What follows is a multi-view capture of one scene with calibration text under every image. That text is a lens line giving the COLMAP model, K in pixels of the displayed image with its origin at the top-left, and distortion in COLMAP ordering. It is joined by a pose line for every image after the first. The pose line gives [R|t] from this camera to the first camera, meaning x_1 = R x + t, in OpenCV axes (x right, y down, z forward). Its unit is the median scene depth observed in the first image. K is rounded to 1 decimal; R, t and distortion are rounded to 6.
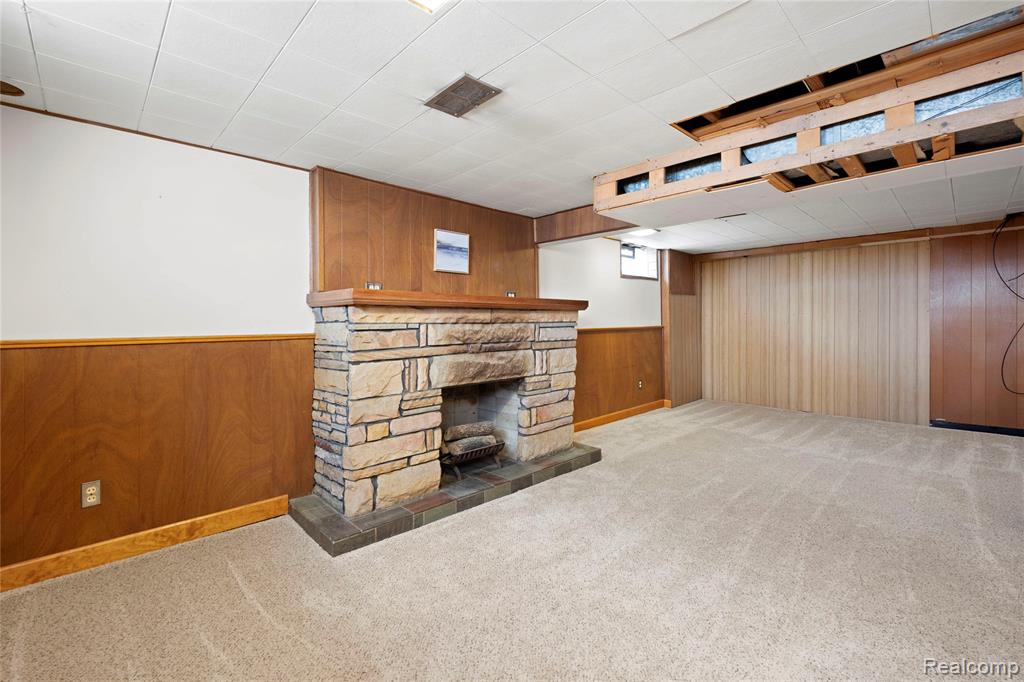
lens RADIAL K [[432.8, 0, 518.8], [0, 432.8, 334.0], [0, 0, 1]] dist [0.000669, -0.000015]
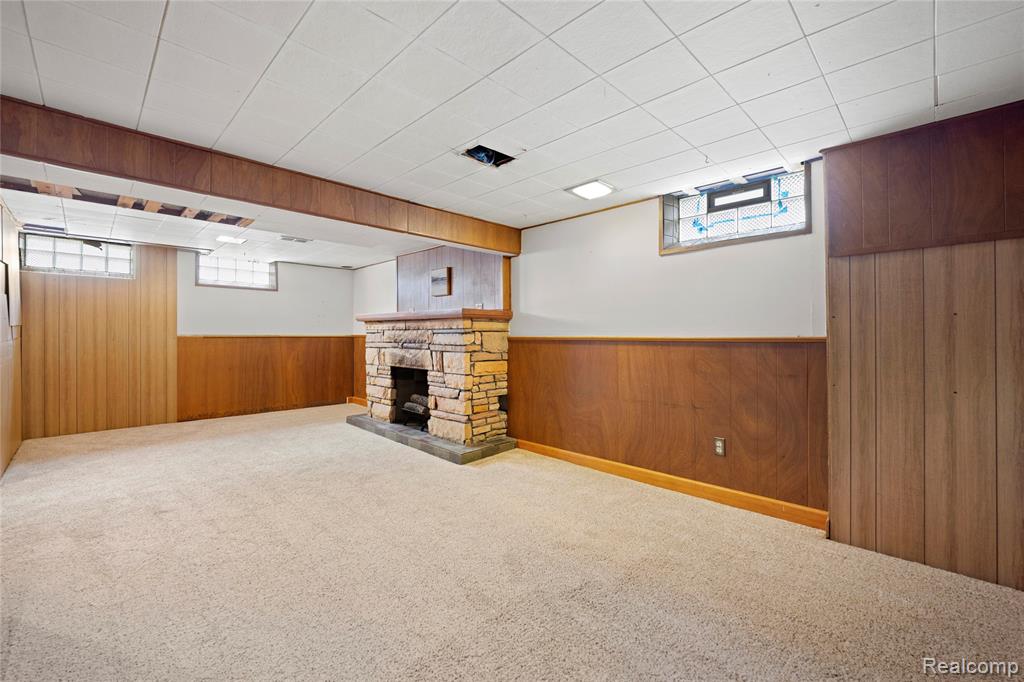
lens RADIAL K [[432.8, 0, 518.8], [0, 432.8, 334.0], [0, 0, 1]] dist [0.000669, -0.000015]
pose [[0.015724, 0.012954, -0.999792, 1.332520], [-0.023468, 0.999645, 0.012583, -0.035192], [0.999601, 0.023265, 0.016022, 1.238649]]
